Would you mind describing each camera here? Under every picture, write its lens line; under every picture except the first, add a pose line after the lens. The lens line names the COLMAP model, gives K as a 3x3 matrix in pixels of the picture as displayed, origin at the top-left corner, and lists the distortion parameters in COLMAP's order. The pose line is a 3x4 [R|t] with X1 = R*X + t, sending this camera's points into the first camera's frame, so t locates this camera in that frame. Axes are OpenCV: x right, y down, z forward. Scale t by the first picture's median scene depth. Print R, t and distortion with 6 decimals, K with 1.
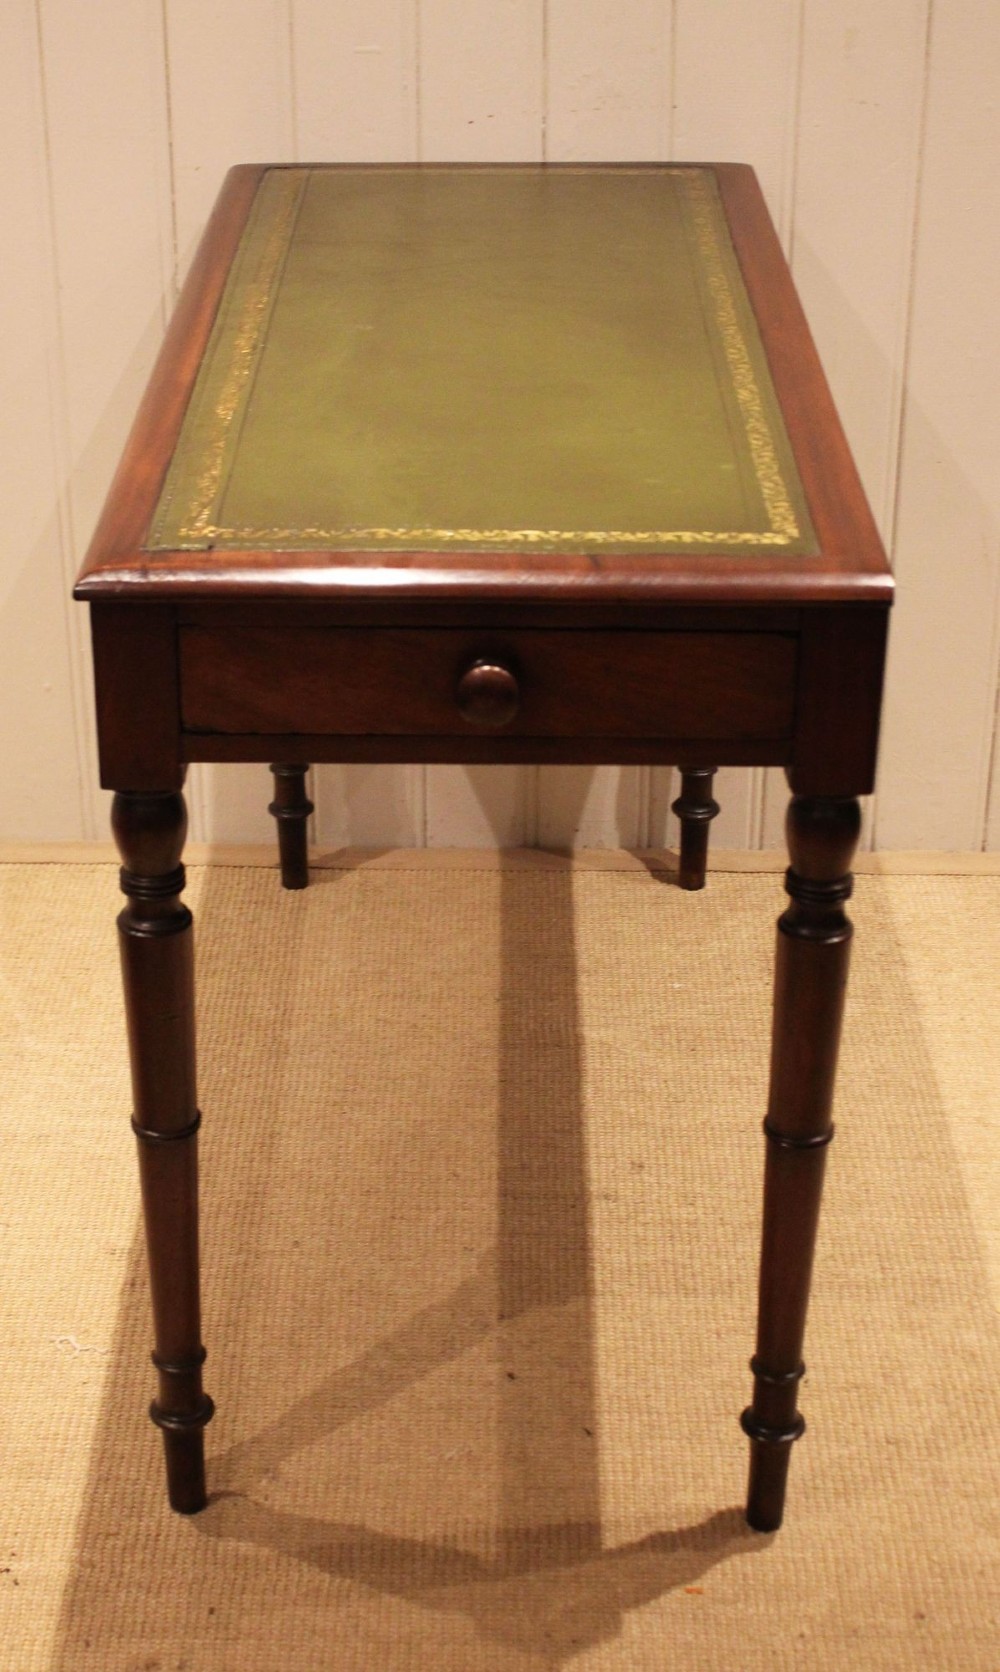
lens RADIAL K [[2769.2, 0, 367.3], [0, 2769.2, 834.2], [0, 0, 1]] dist [-0.038112, -0.028969]
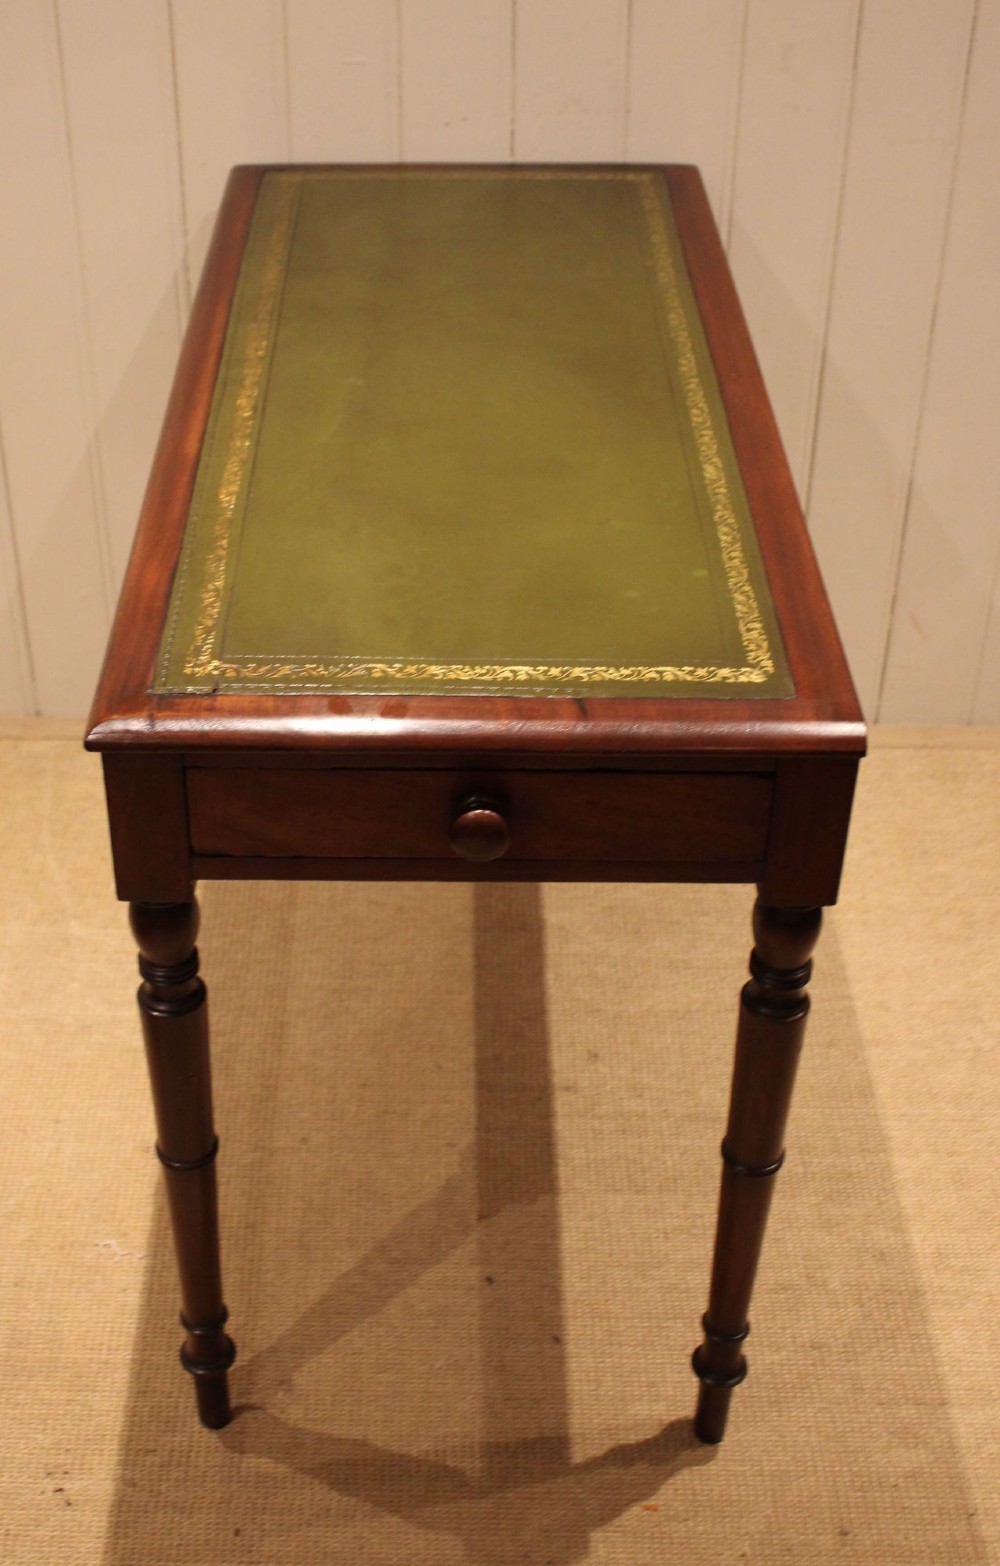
lens RADIAL K [[2043.0, 0, 377.6], [0, 2043.0, 729.6], [0, 0, 1]] dist [-0.079328, 0.042355]
pose [[0.999868, -0.010152, 0.012660, -0.004275], [0.008306, 0.990376, 0.138151, -0.166262], [-0.013941, -0.138028, 0.990330, 0.197002]]
